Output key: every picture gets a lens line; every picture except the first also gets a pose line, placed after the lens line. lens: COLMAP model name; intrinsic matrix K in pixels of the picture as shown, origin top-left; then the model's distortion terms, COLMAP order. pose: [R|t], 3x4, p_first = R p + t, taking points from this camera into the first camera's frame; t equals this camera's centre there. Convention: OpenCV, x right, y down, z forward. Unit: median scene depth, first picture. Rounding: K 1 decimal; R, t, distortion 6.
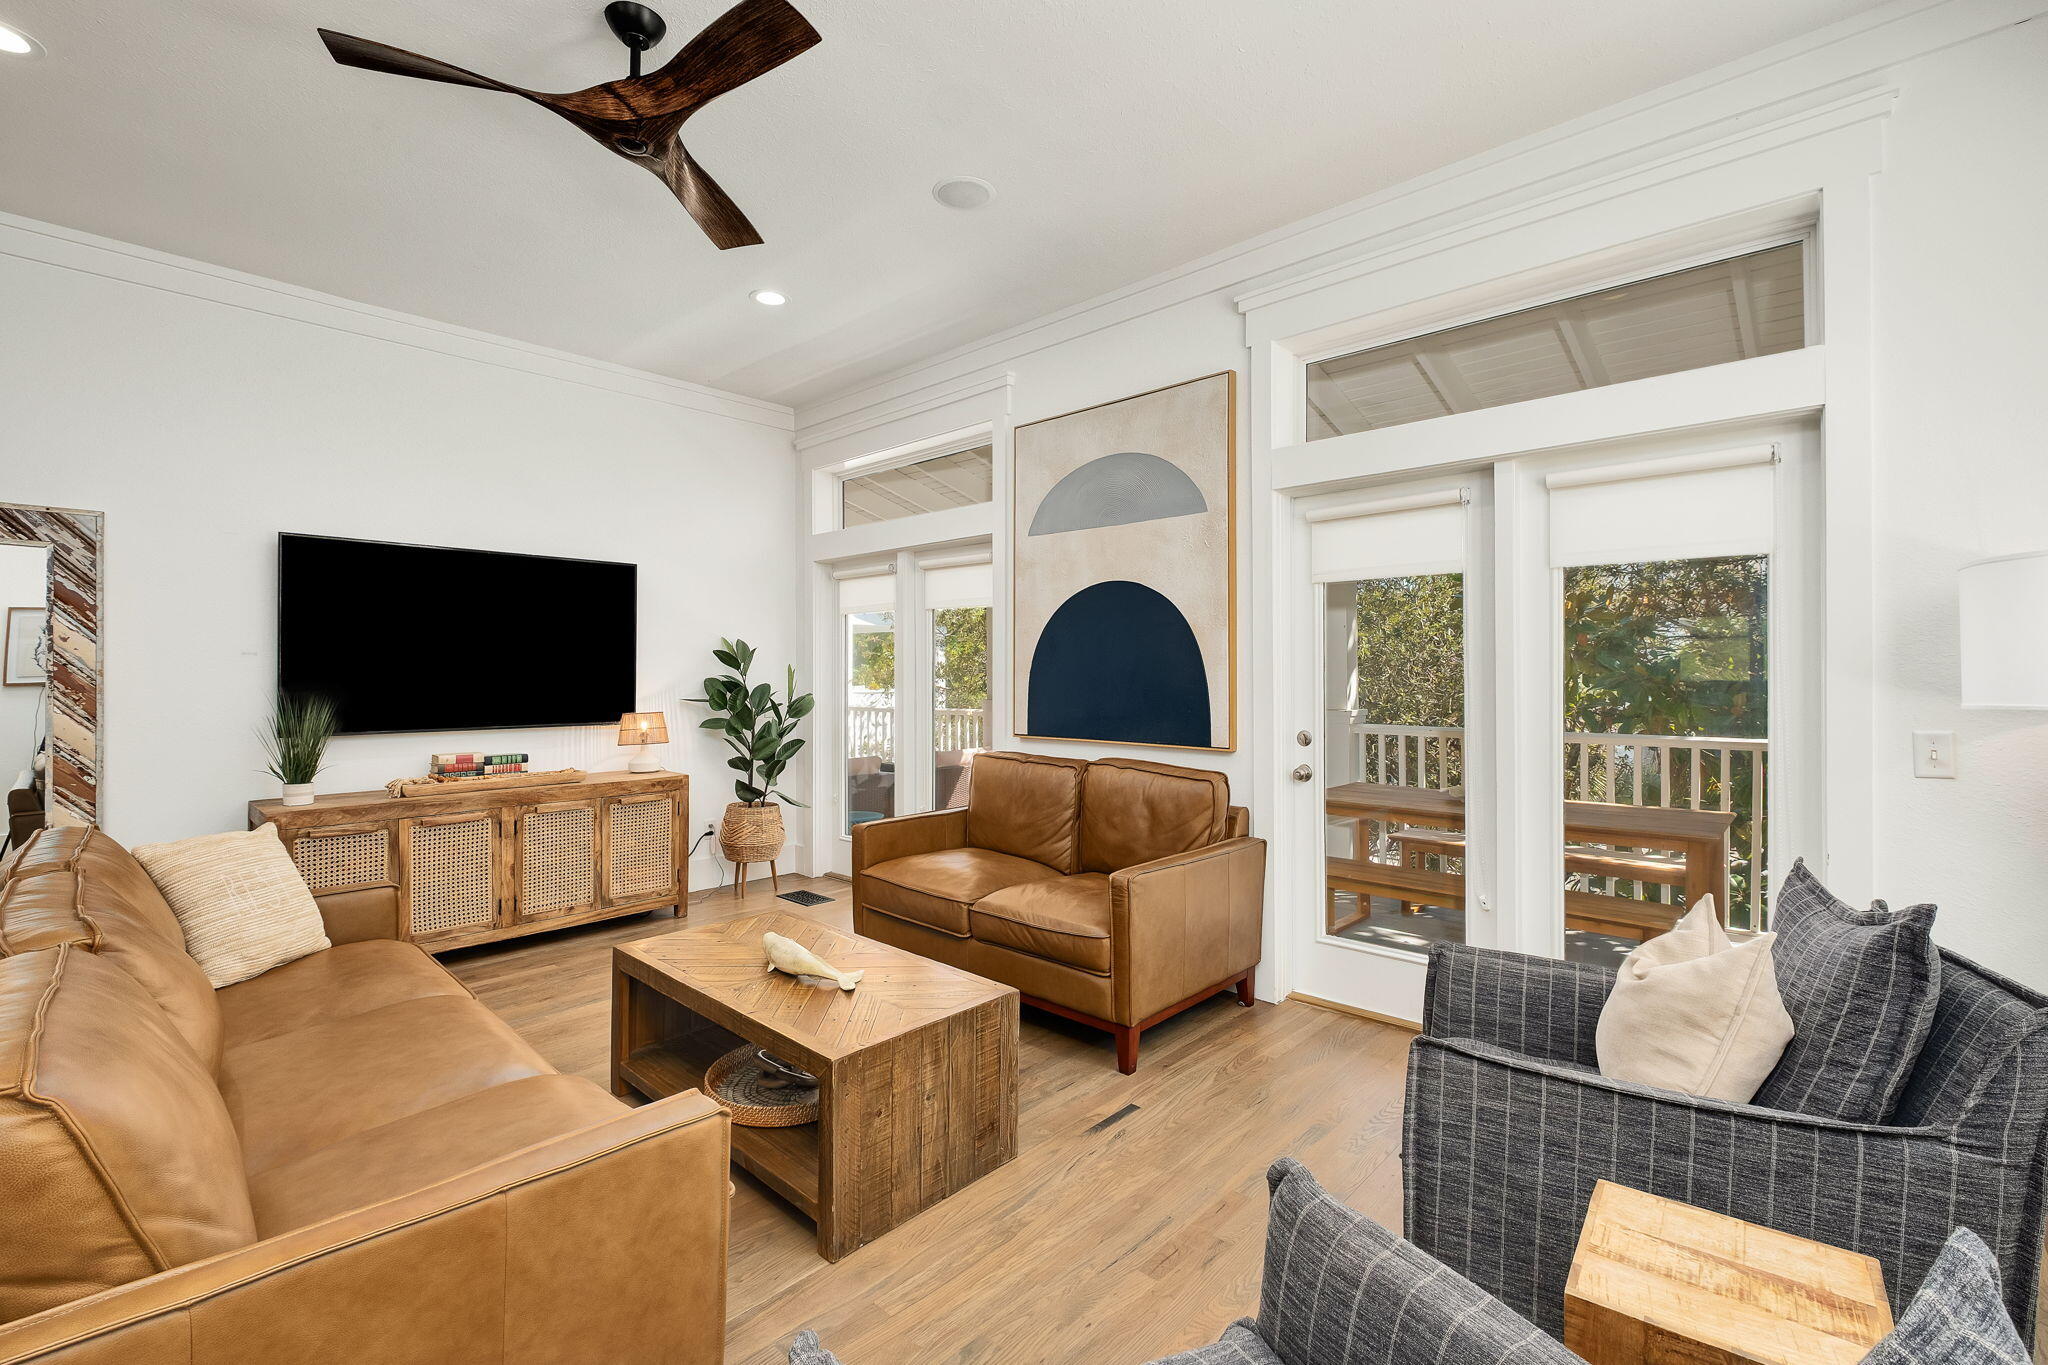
lens RADIAL K [[877.9, 0, 1050.1], [0, 877.9, 680.8], [0, 0, 1]] dist [0.008242, -0.001415]
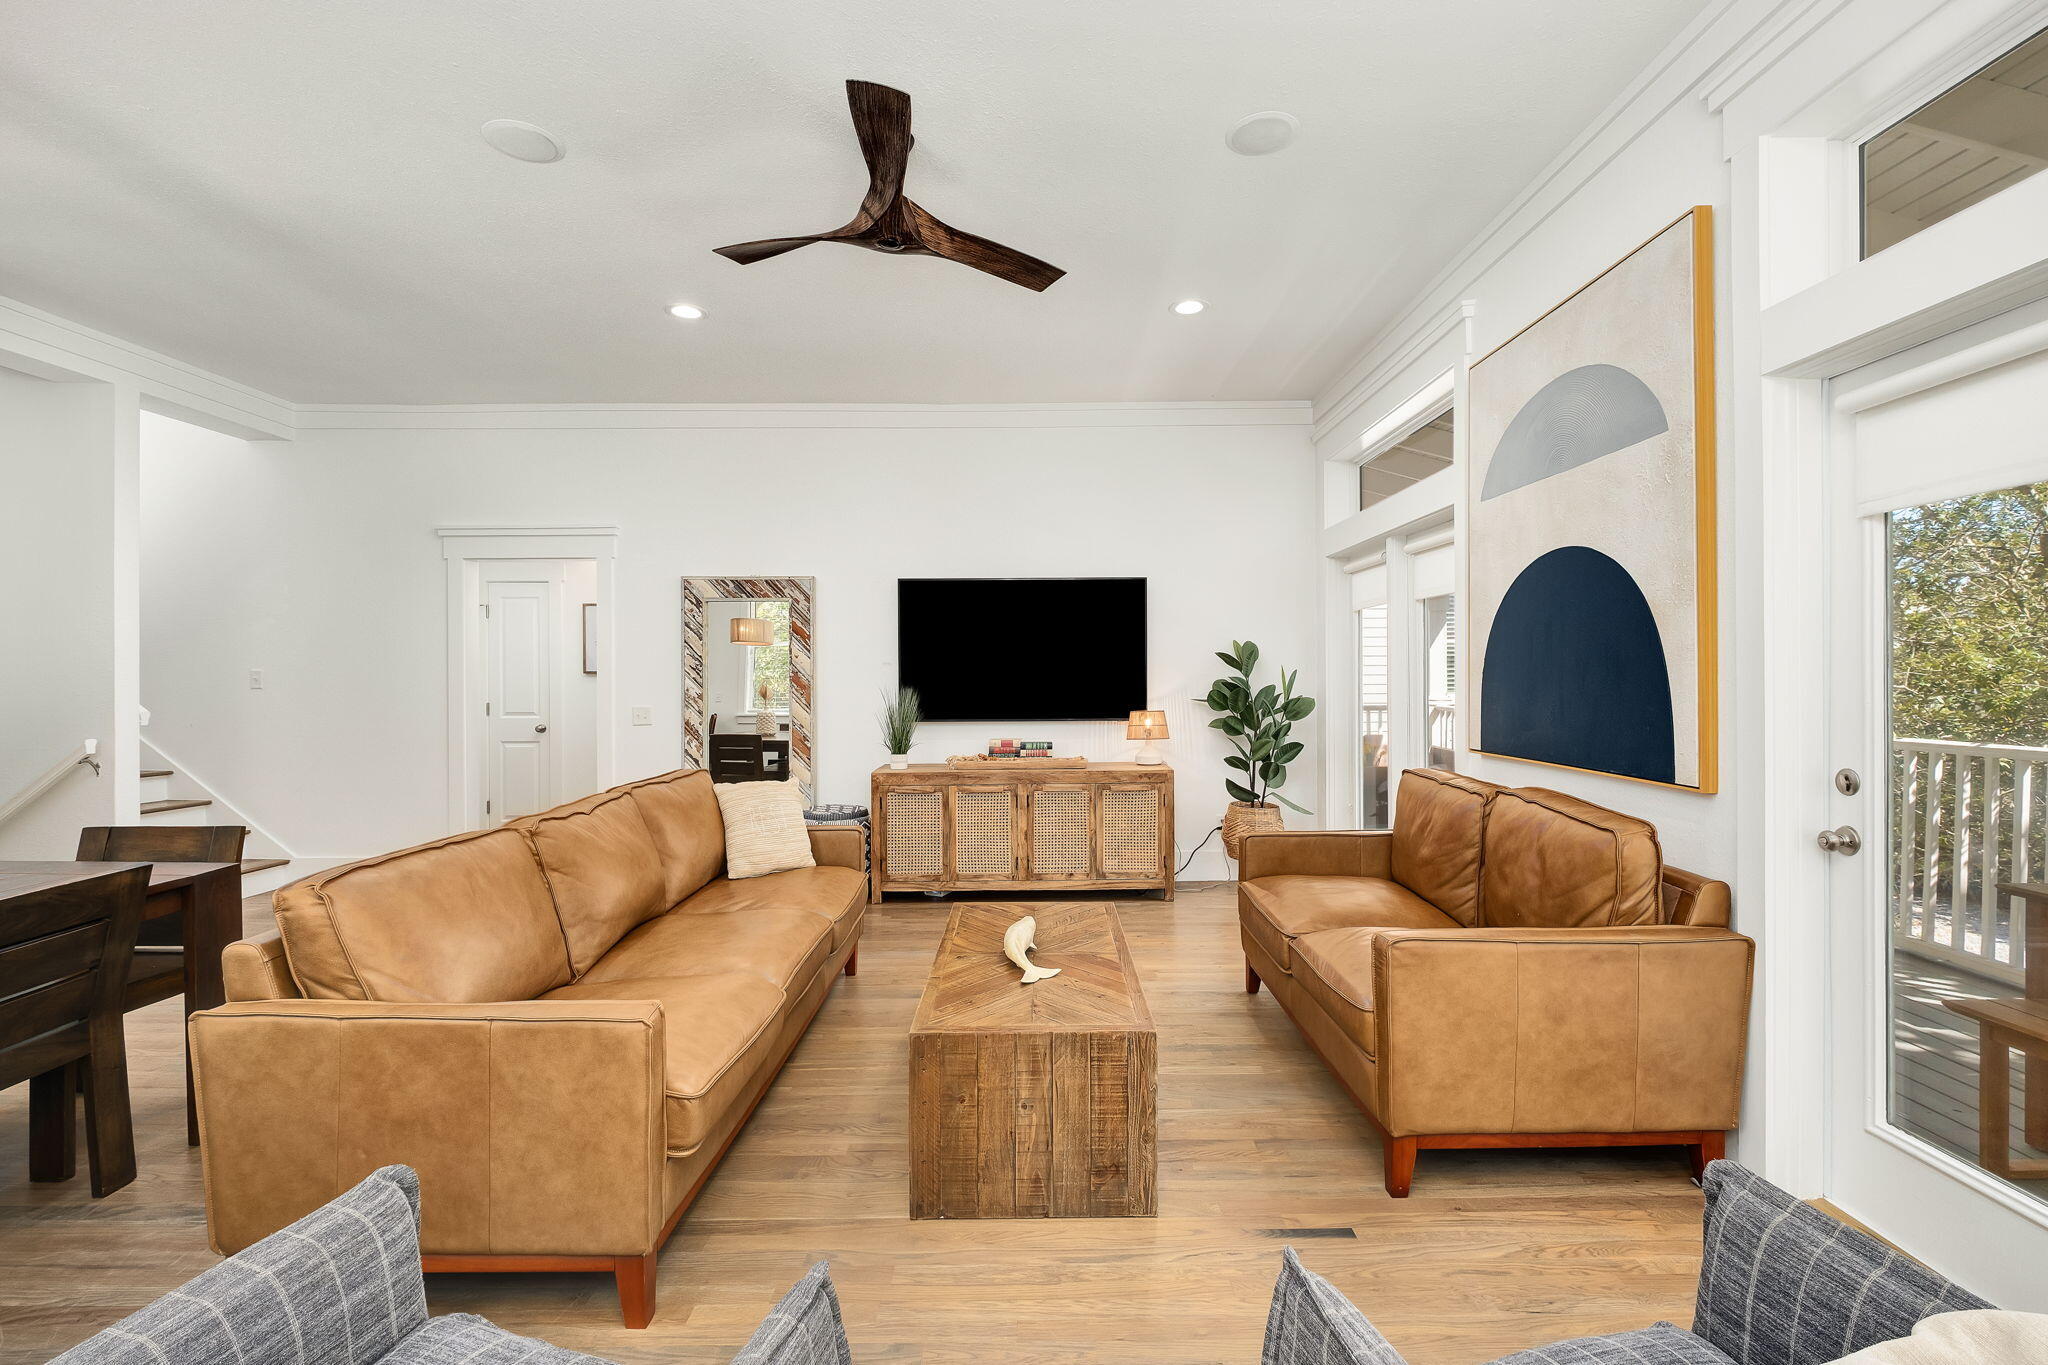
lens RADIAL K [[877.9, 0, 1037.7], [0, 877.9, 683.8], [0, 0, 1]] dist [0.008242, -0.001415]
pose [[0.687504, 0.002731, -0.726176, 0.345530], [-0.000085, 0.999993, 0.003680, -0.002525], [0.726181, -0.002468, 0.687499, 0.195535]]
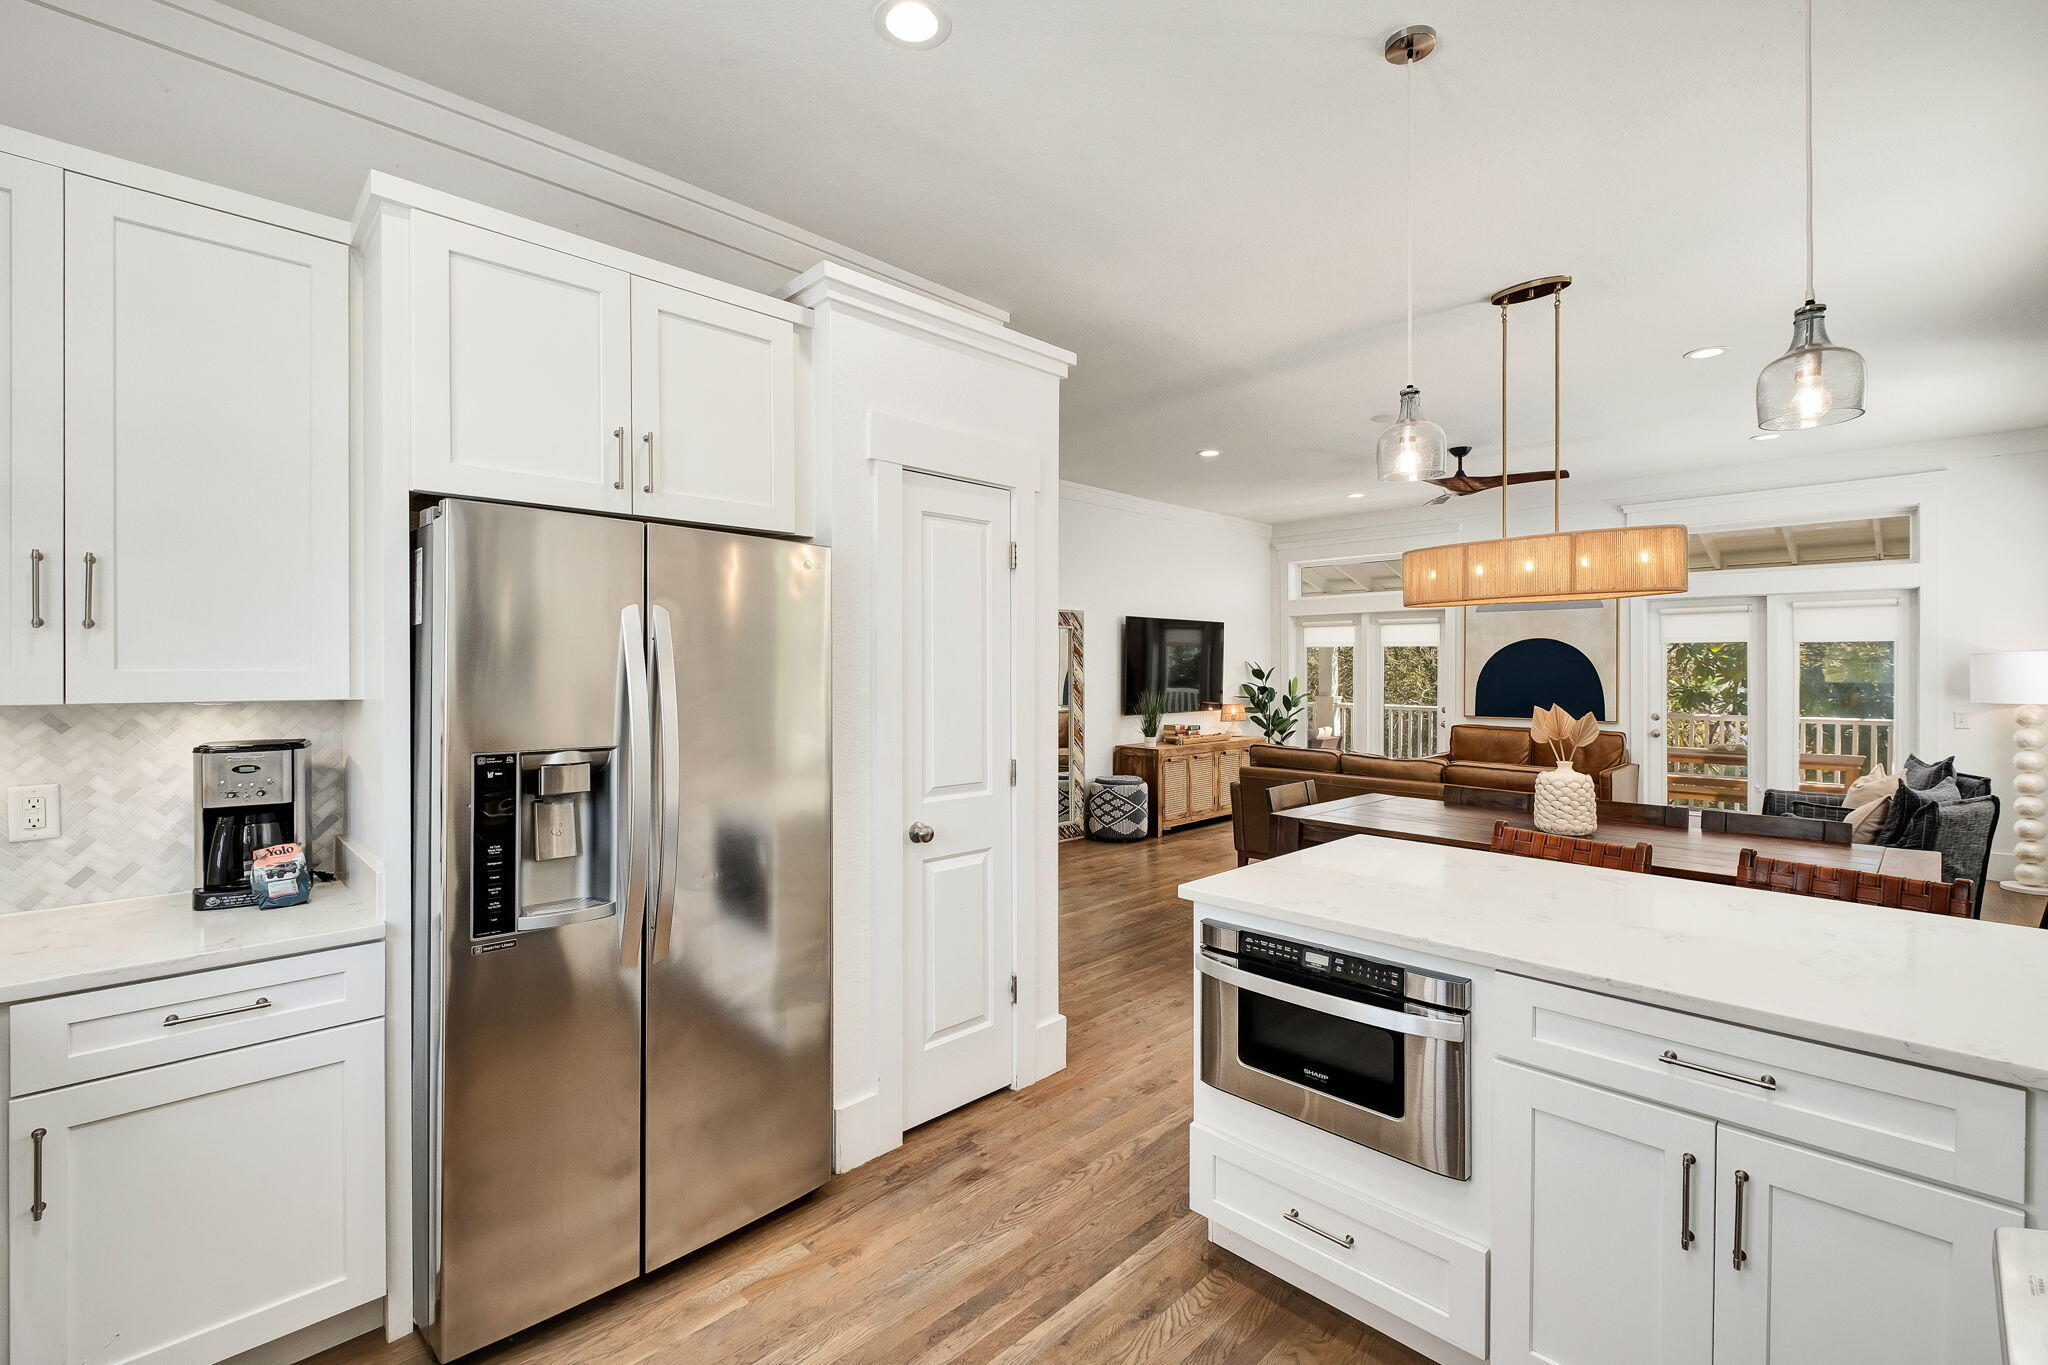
lens RADIAL K [[877.9, 0, 1044.6], [0, 877.9, 677.9], [0, 0, 1]] dist [0.008242, -0.001415]
pose [[0.998916, 0.001583, -0.046512, -1.066427], [-0.001359, 0.999987, 0.004860, -0.036120], [0.046519, -0.004792, 0.998906, -1.165859]]
